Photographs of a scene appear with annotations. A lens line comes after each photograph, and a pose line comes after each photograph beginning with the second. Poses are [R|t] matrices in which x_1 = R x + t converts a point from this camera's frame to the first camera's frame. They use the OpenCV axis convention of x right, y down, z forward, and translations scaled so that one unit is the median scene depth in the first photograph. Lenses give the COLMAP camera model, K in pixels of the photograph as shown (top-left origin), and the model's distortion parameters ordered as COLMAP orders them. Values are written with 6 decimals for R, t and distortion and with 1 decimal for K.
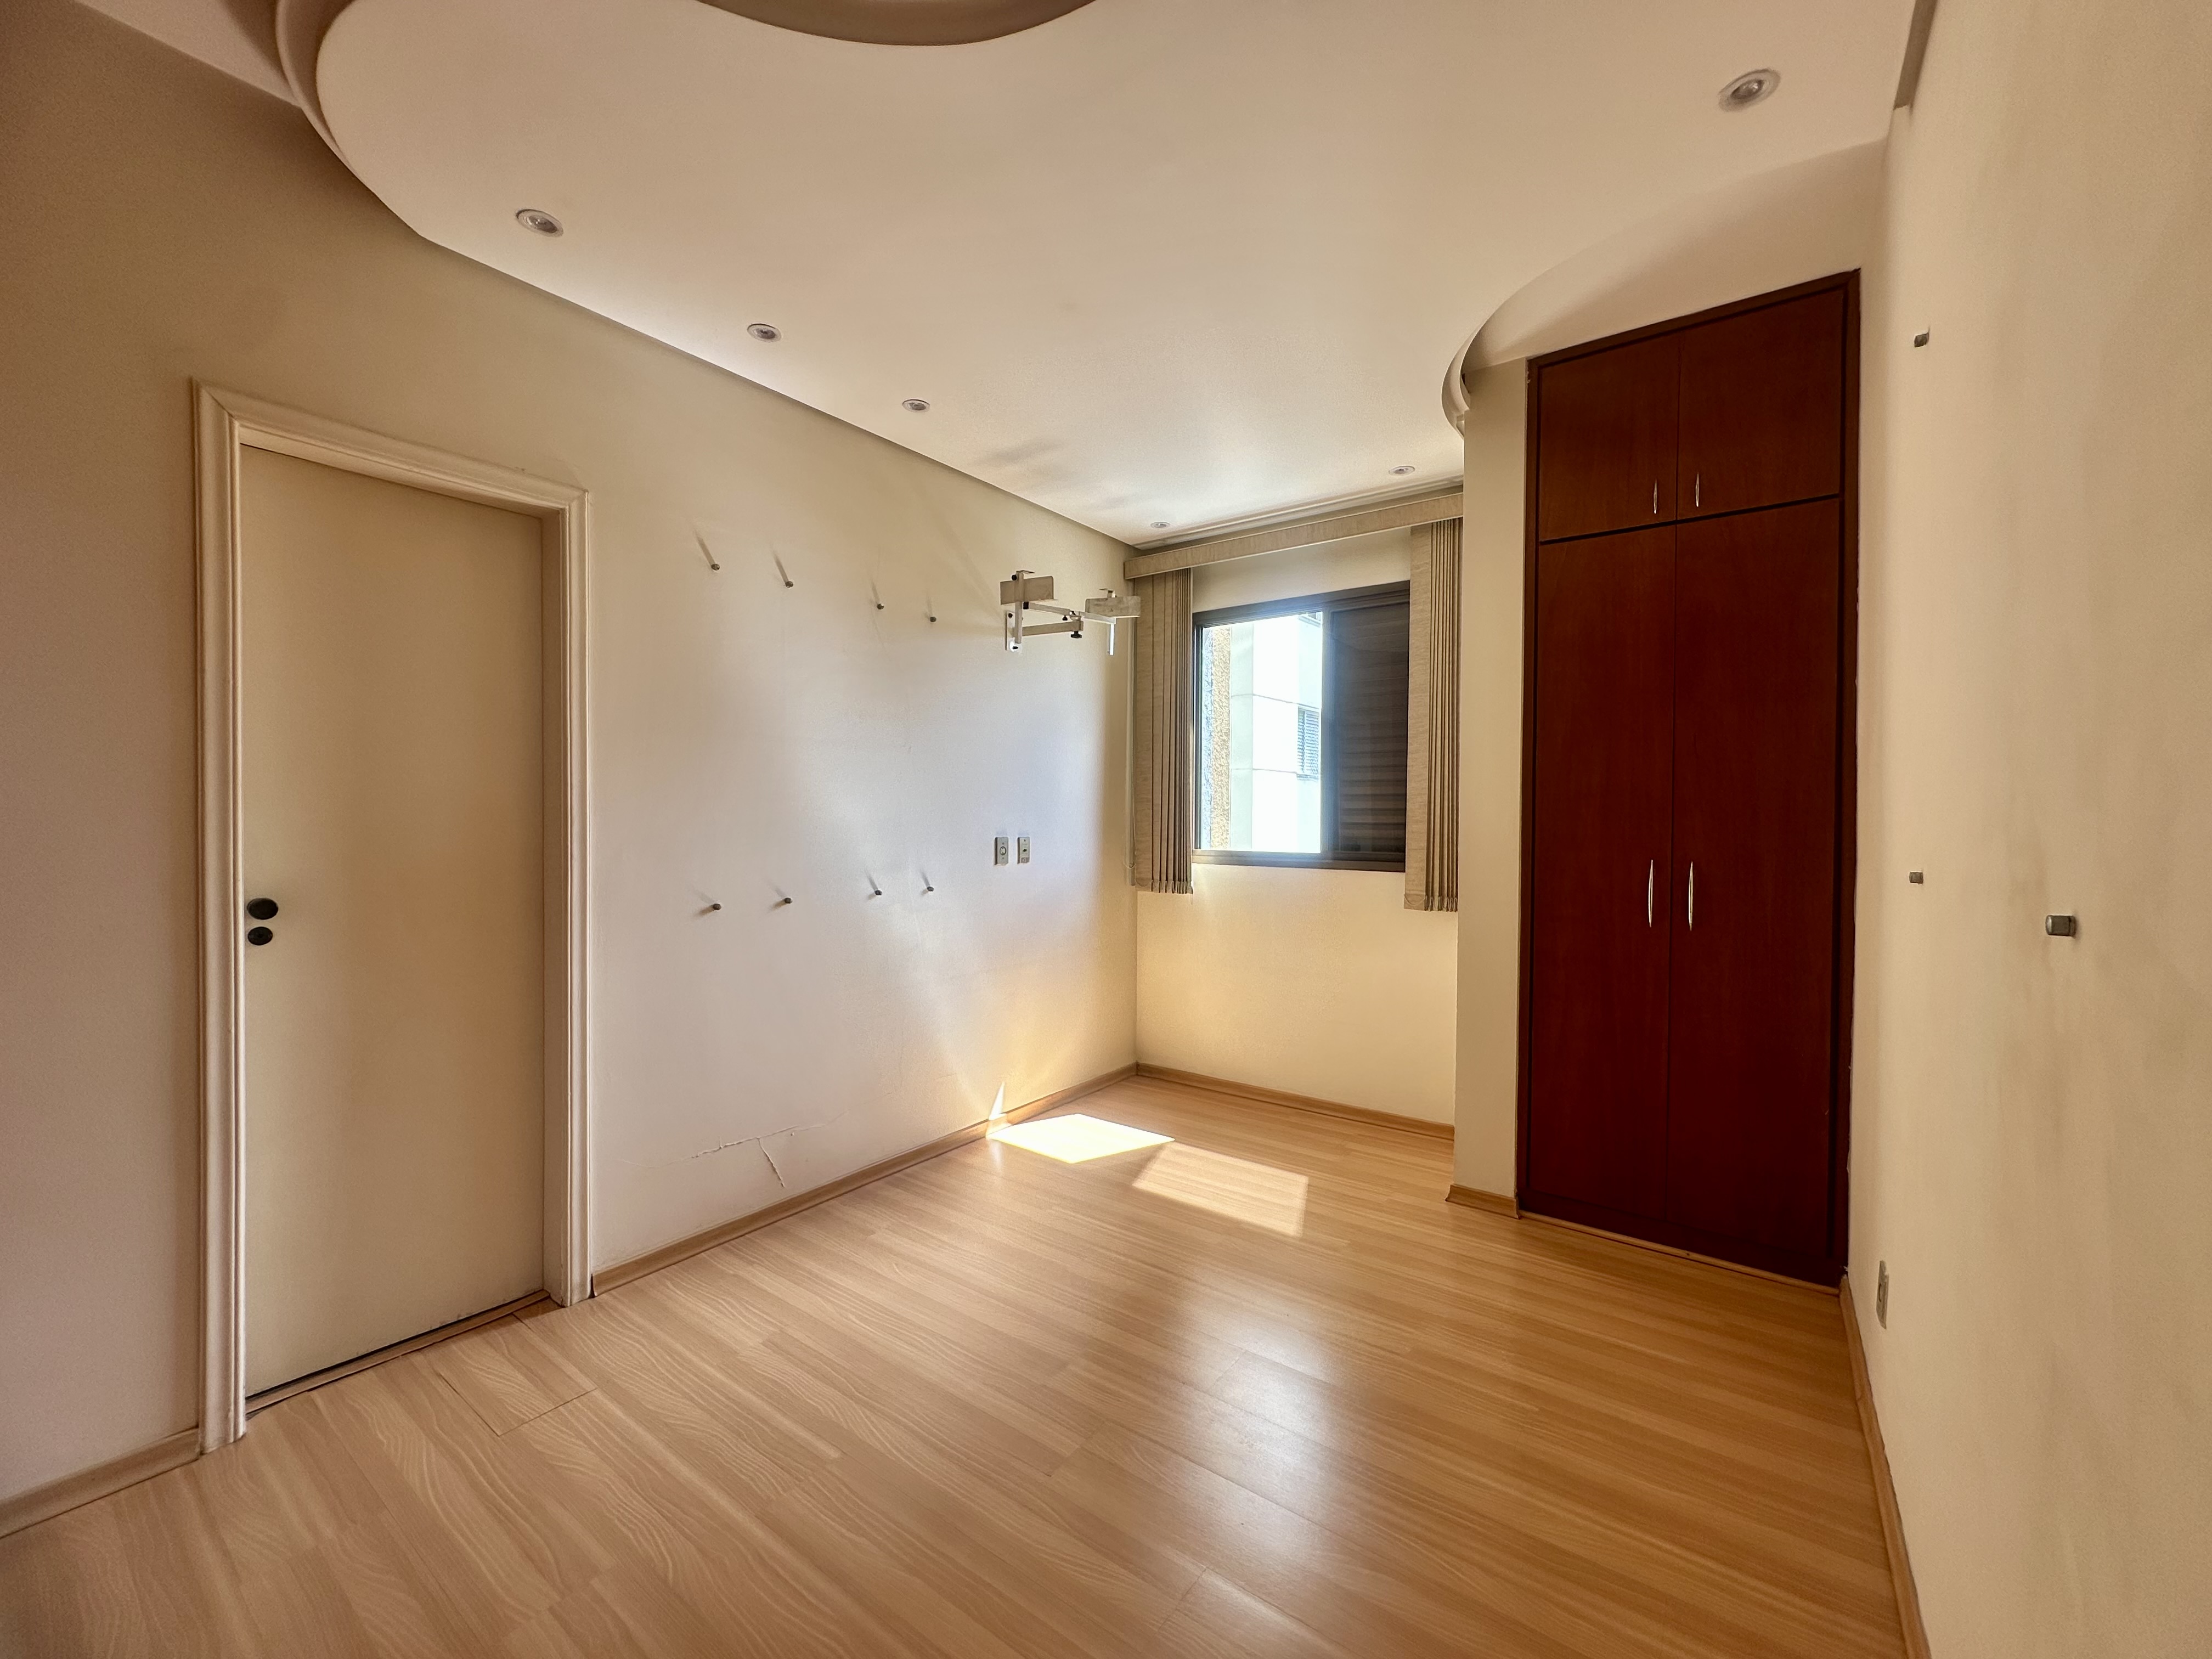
lens RADIAL K [[871.9, 0, 1115.3], [0, 871.9, 824.1], [0, 0, 1]] dist [-0.000262, 0.000093]
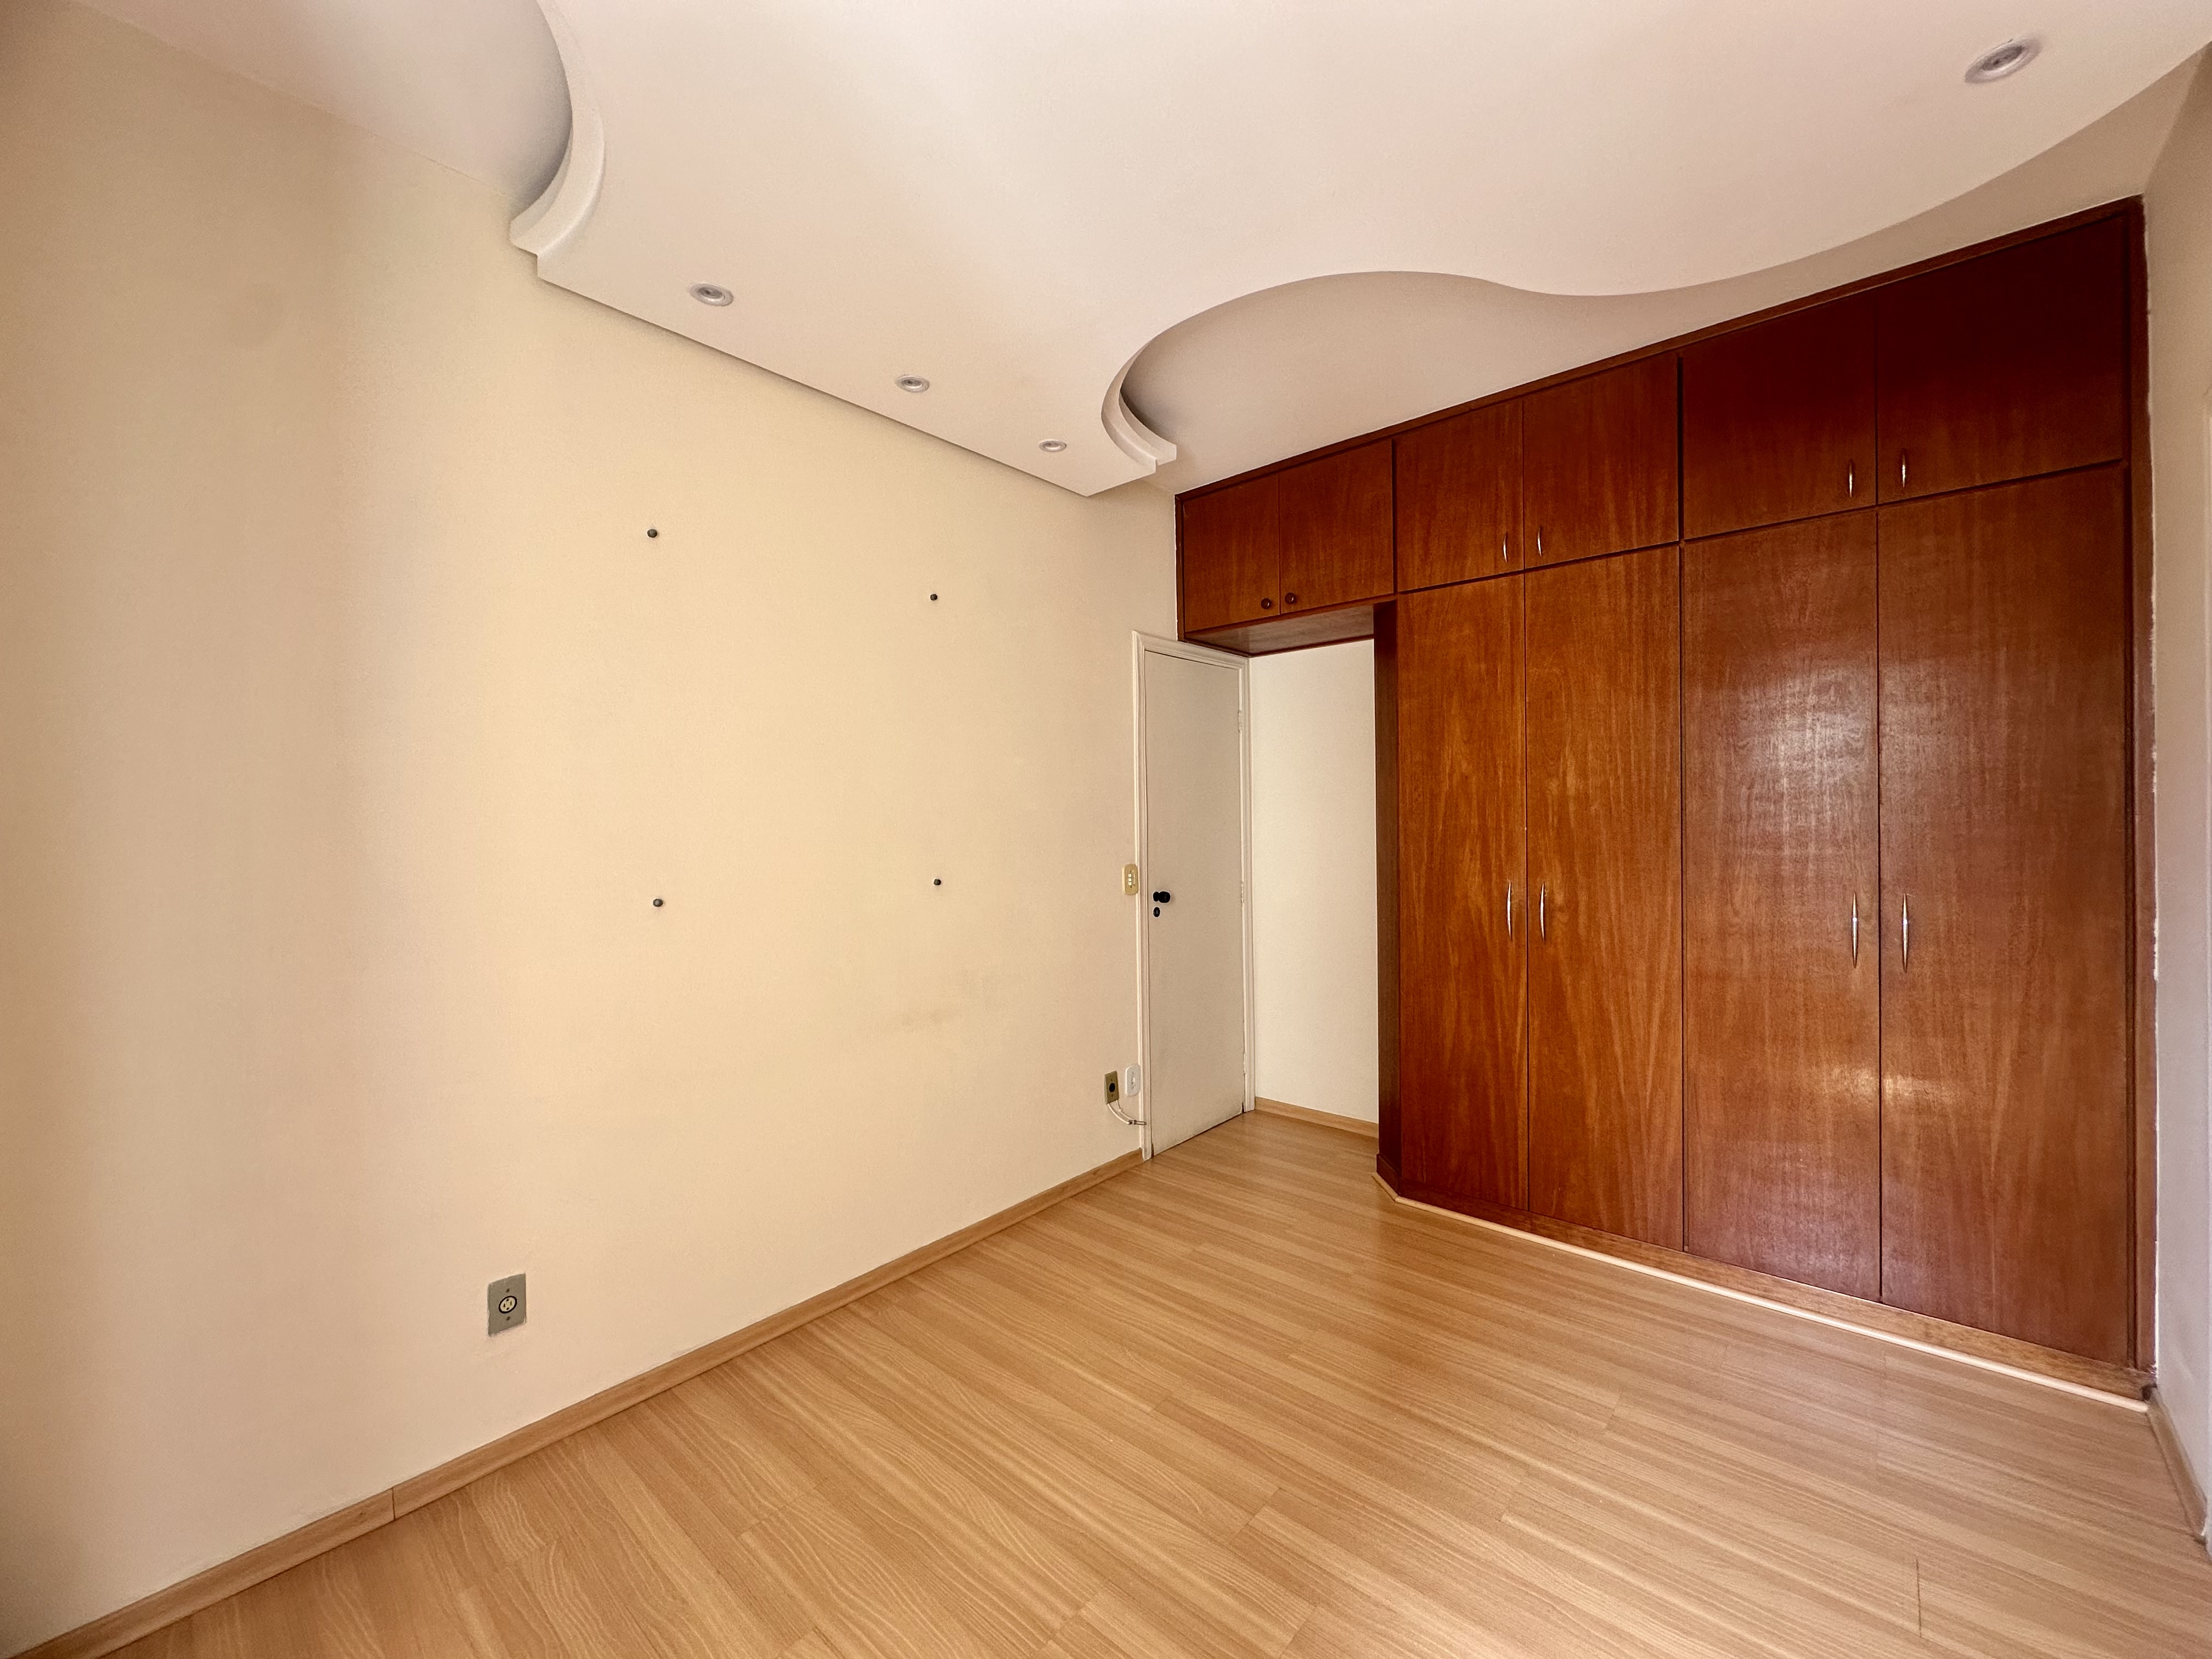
lens RADIAL K [[889.6, 0, 1106.0], [0, 889.6, 829.5], [0, 0, 1]] dist [-0.003370, 0.000125]
pose [[-0.996529, 0.005449, 0.083071, 0.030617], [0.006728, 0.999863, 0.015119, -0.048989], [-0.082978, 0.015625, -0.996429, 1.518785]]
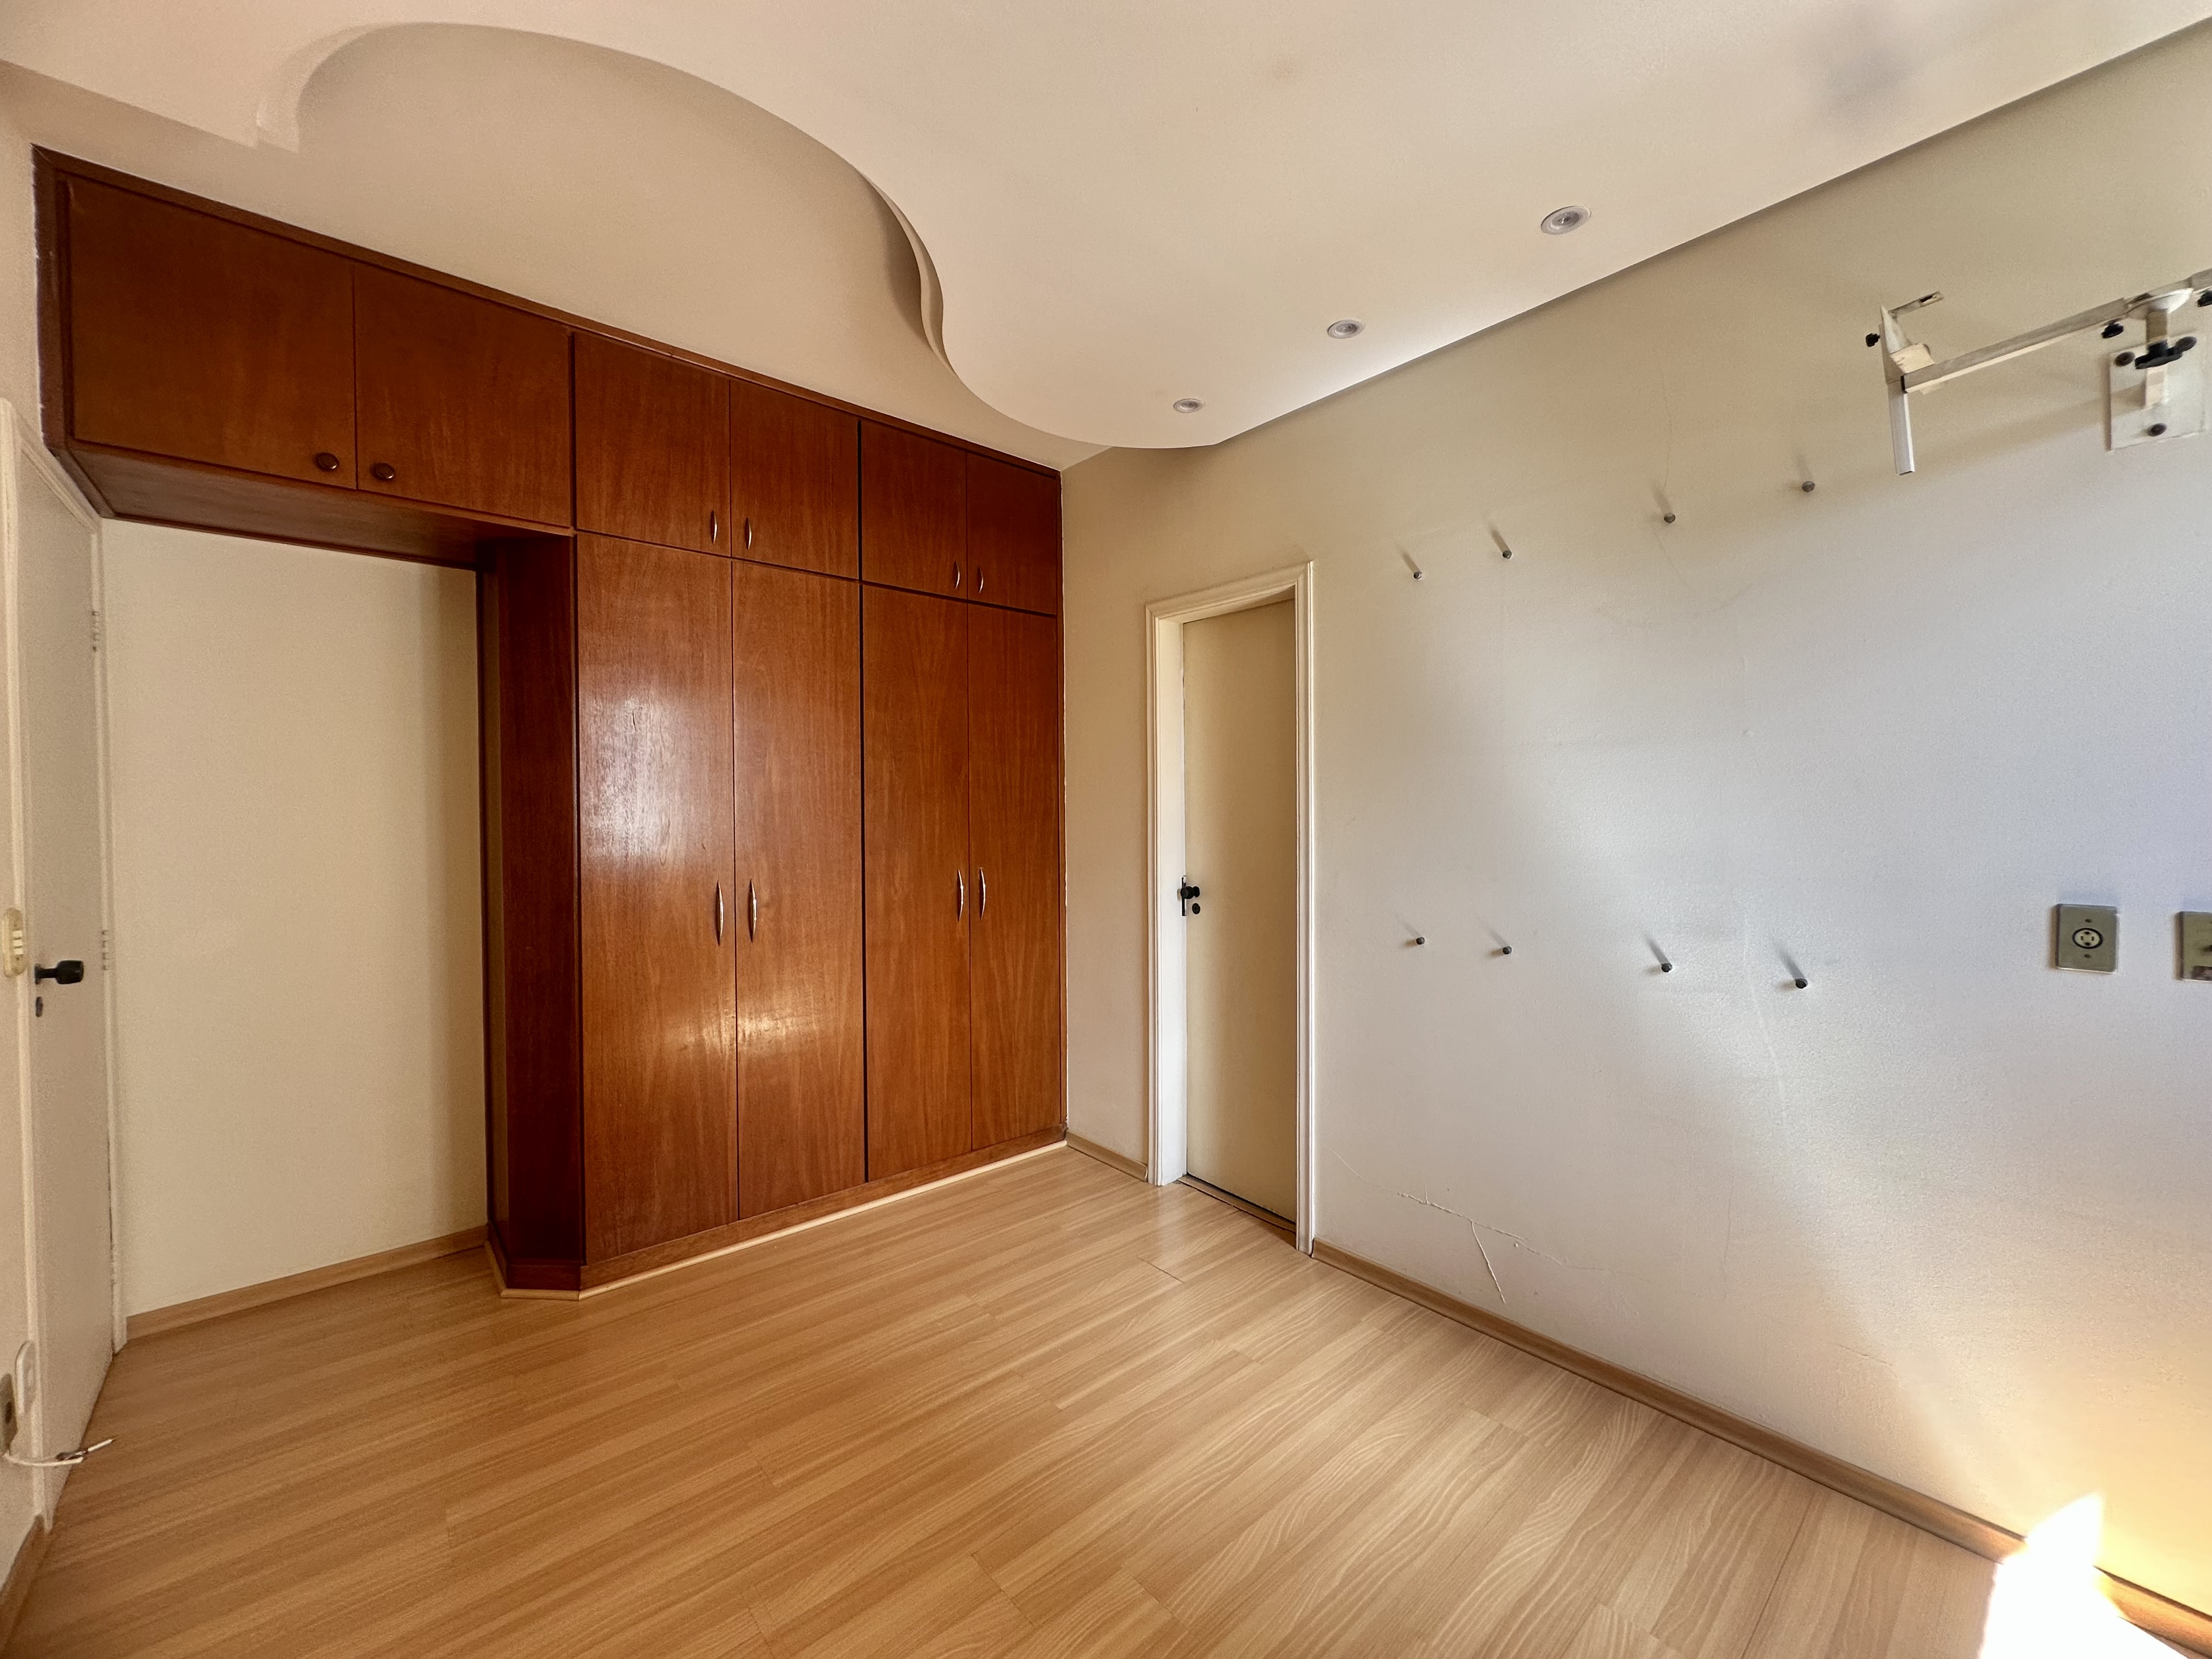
lens RADIAL K [[884.2, 0, 1109.5], [0, 884.2, 827.3], [0, 0, 1]] dist [-0.001191, 0.000149]
pose [[-0.213569, 0.011788, -0.976857, 0.600910], [-0.002789, 0.999916, 0.012676, -0.041973], [0.976924, 0.005432, -0.213518, 0.987238]]
